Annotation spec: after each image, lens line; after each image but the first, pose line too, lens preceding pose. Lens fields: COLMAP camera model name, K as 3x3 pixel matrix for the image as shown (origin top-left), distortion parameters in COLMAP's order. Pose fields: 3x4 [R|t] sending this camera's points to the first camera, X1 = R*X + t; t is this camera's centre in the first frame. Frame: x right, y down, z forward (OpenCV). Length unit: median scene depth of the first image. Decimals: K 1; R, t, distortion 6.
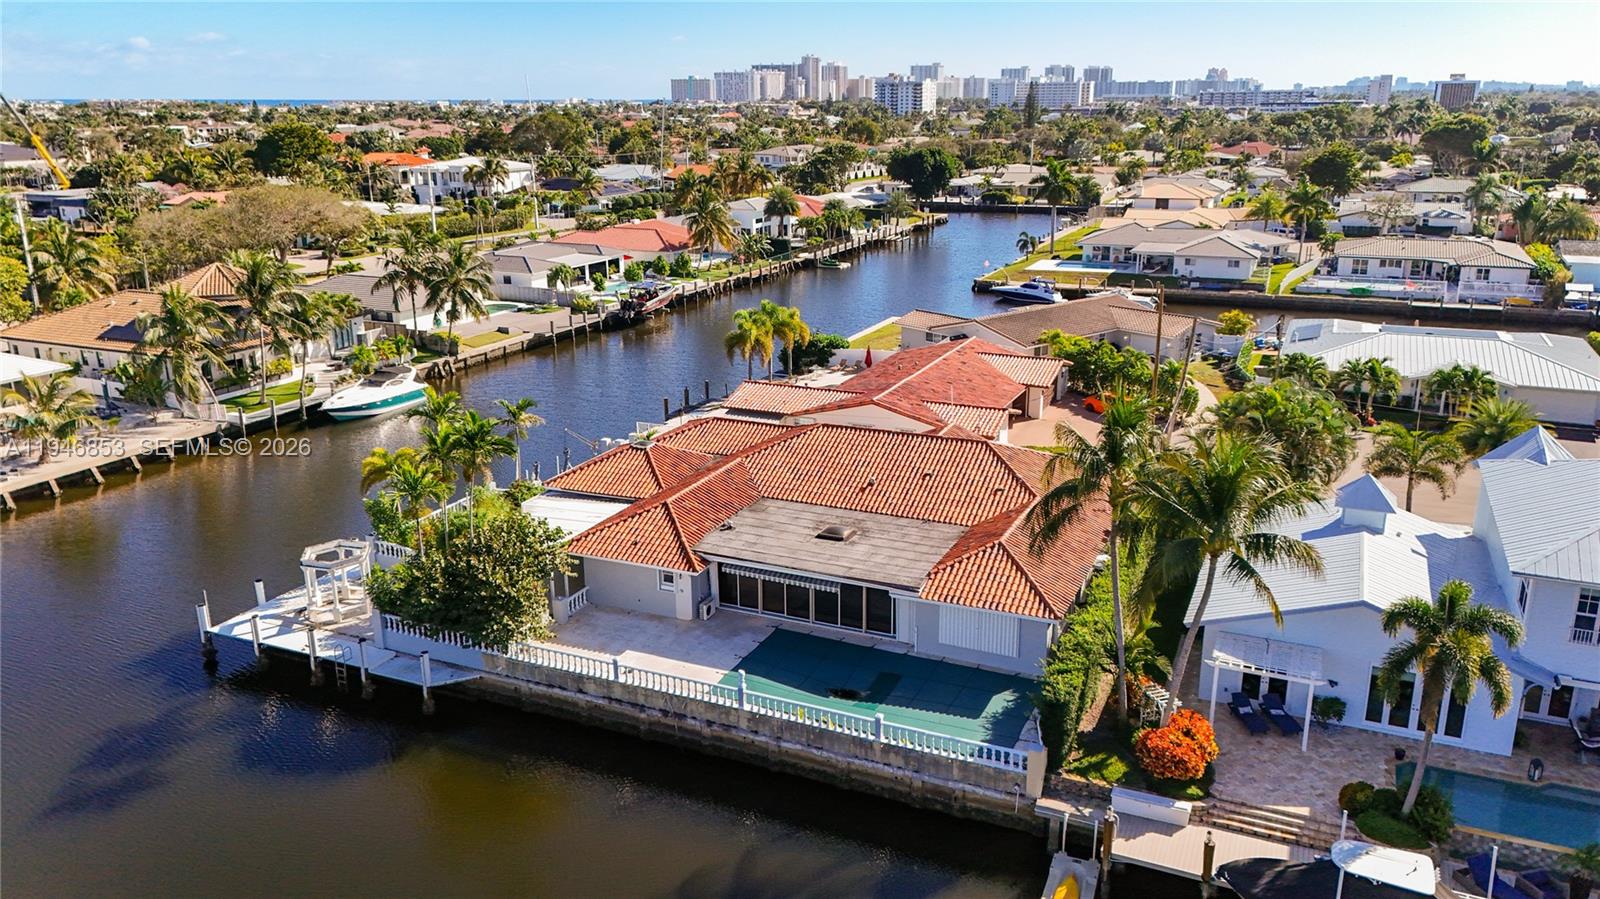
lens RADIAL K [[1156.5, 0, 800.0], [0, 1156.5, 449.5], [0, 0, 1]] dist [0.070353, -0.070518]
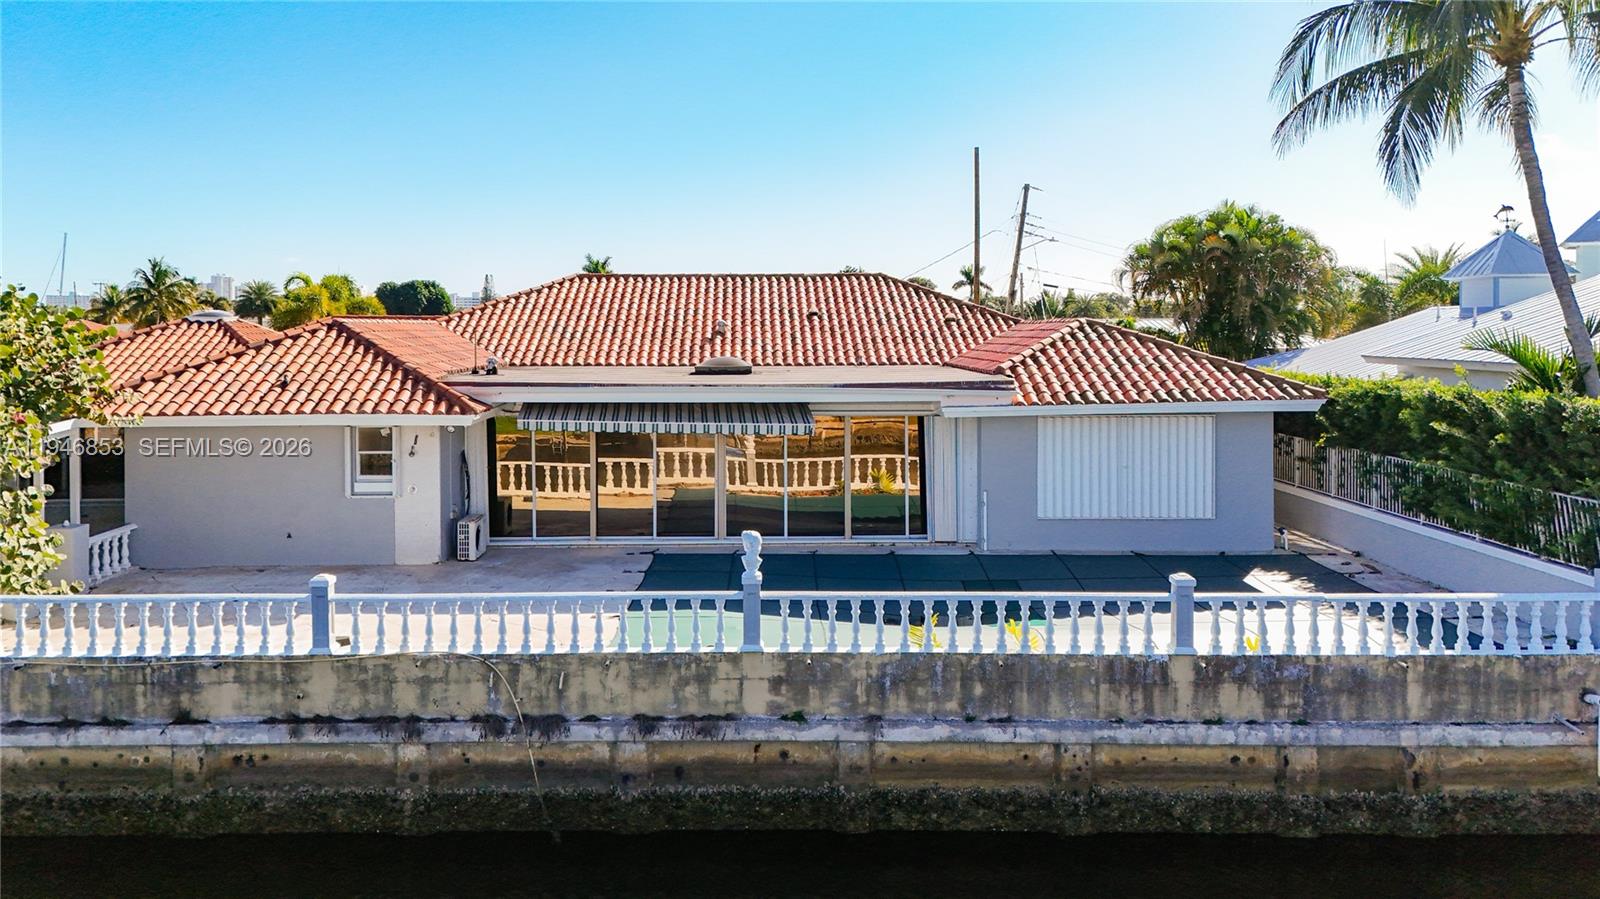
lens RADIAL K [[1172.5, 0, 734.1], [0, 1172.5, 347.6], [0, 0, 1]] dist [0.026474, 0.000322]
pose [[0.912476, -0.002074, 0.409124, -0.172489], [0.115027, 0.960952, -0.251675, 0.196593], [-0.392626, 0.276708, 0.877084, 0.593638]]
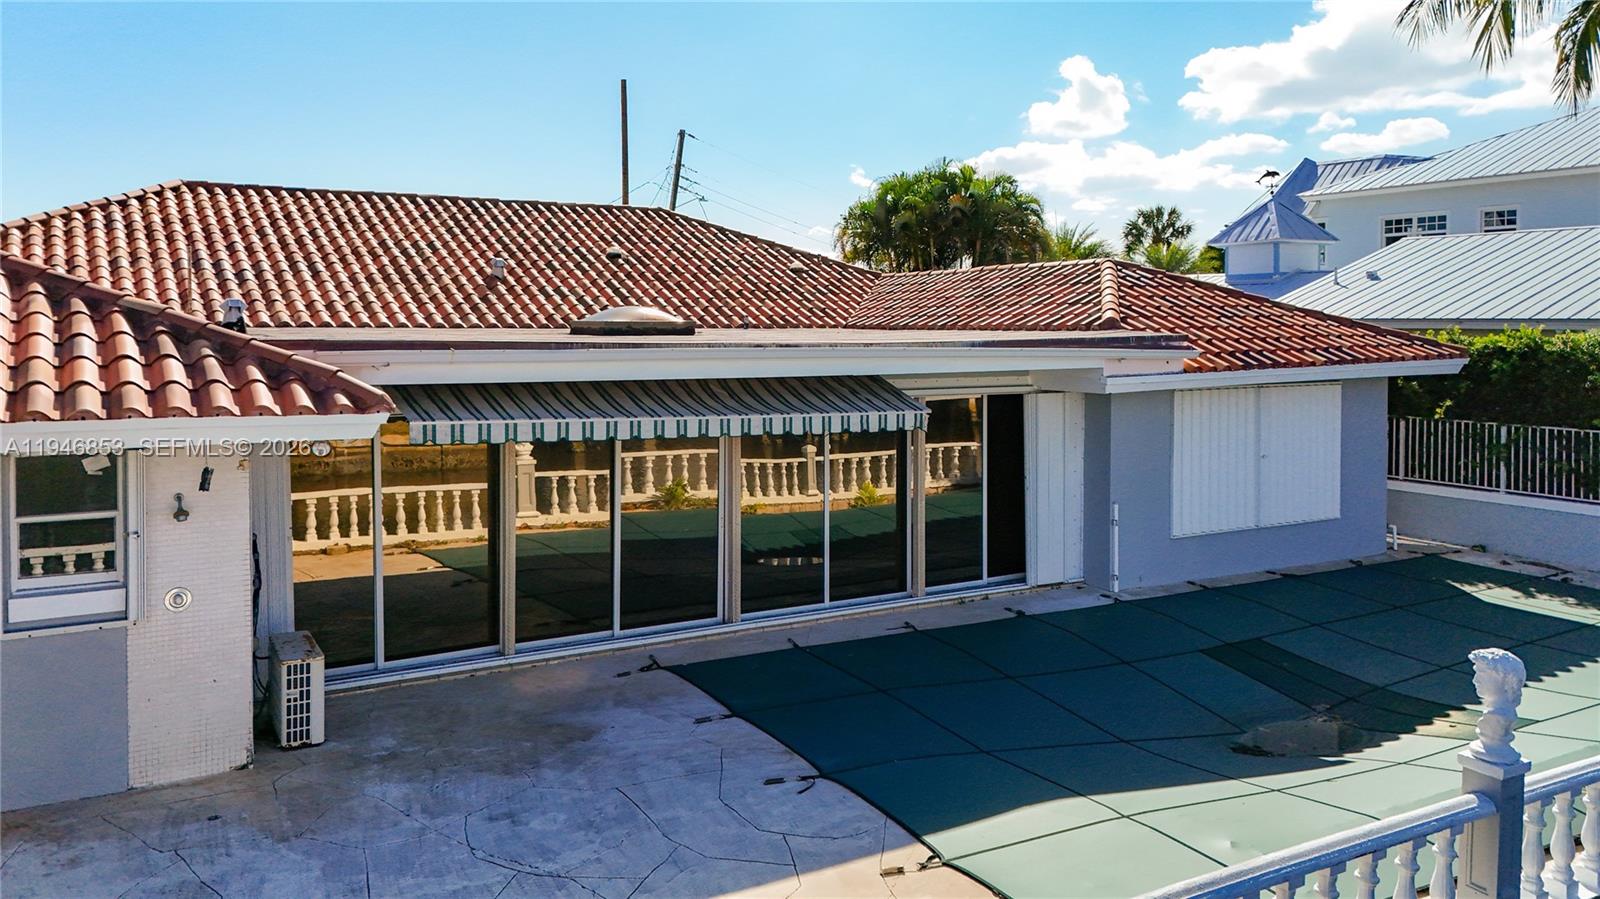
lens RADIAL K [[1208.1, 0, 801.7], [0, 1208.1, 335.3], [0, 0, 1]] dist [0.074221, -0.082871]
pose [[0.567118, 0.000429, 0.823636, -0.203411], [0.231943, 0.959446, -0.160205, 0.137742], [-0.790303, 0.281892, 0.544020, 0.845373]]
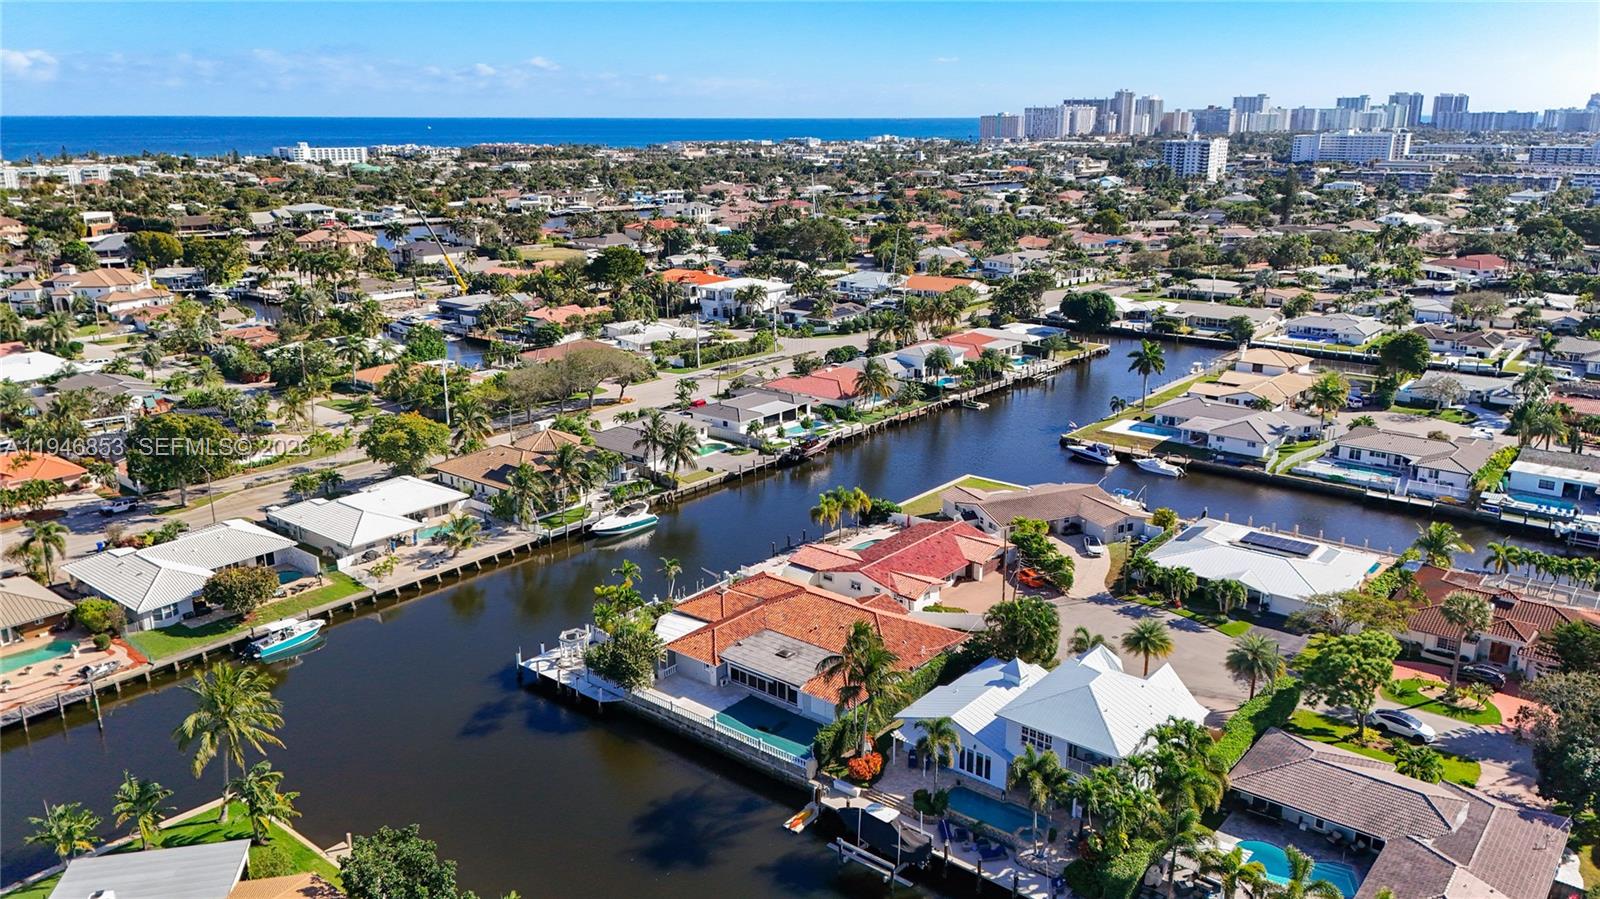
lens RADIAL K [[1151.1, 0, 808.0], [0, 1151.1, 469.5], [0, 0, 1]] dist [0.070821, -0.069748]
pose [[0.966193, 0.077762, -0.245812, 0.600927], [-0.076223, 0.996966, 0.015784, -0.321412], [0.246294, 0.003486, 0.969189, -1.122026]]
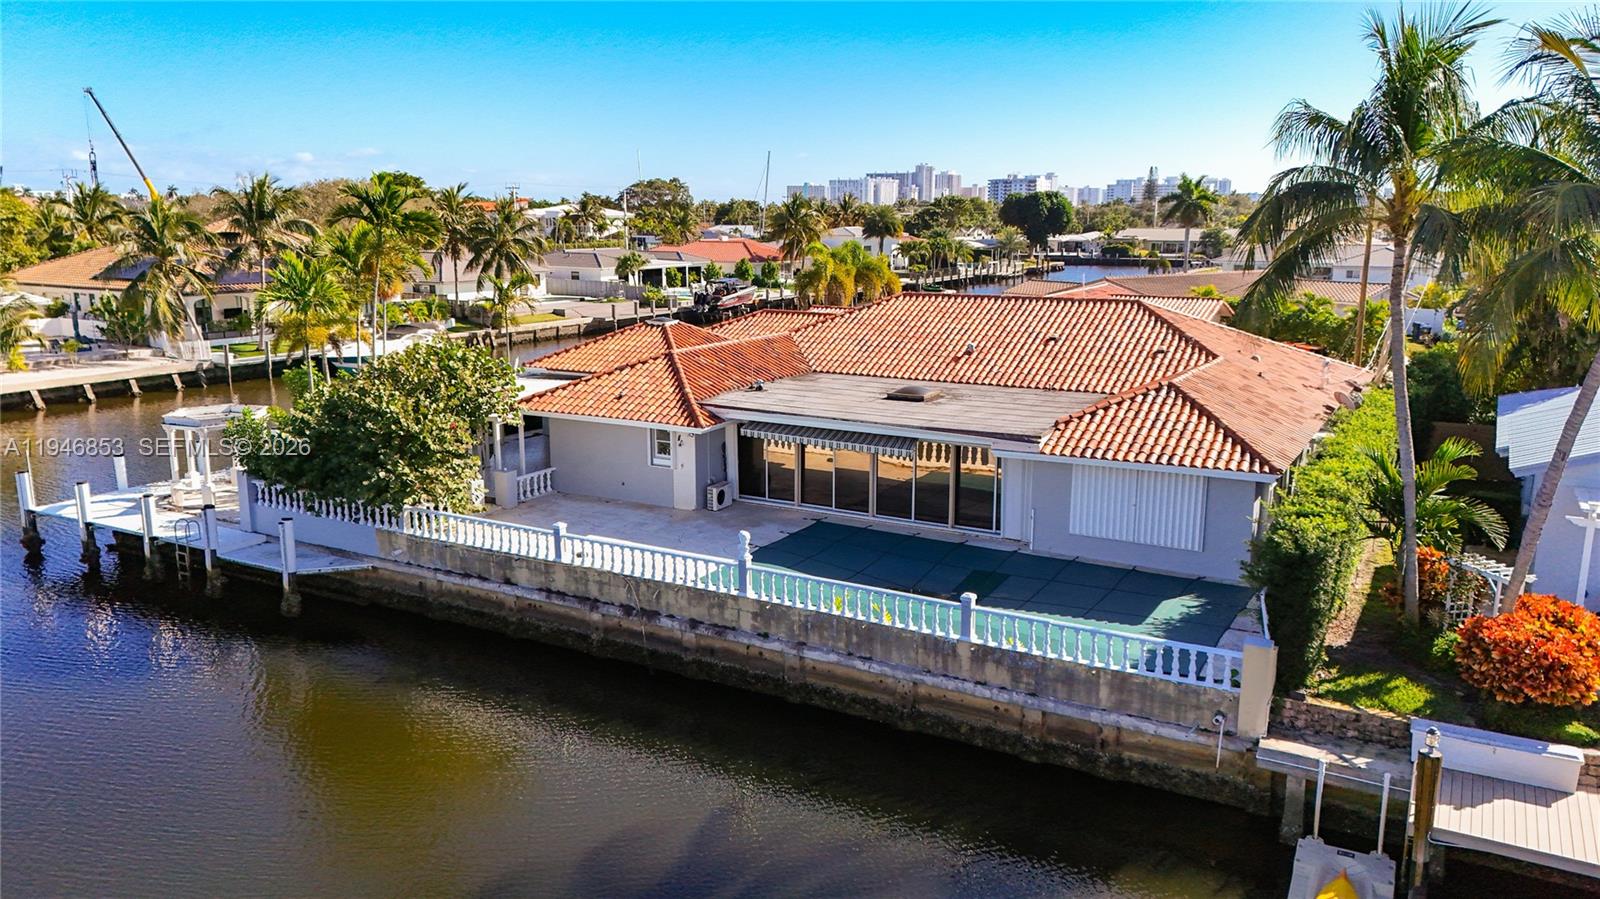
lens RADIAL K [[1151.1, 0, 808.0], [0, 1151.1, 469.5], [0, 0, 1]] dist [0.070821, -0.069748]
pose [[0.995993, 0.029761, -0.084335, 0.028832], [-0.036029, 0.996622, -0.073798, 0.176027], [0.081853, 0.076541, 0.993701, 0.345561]]
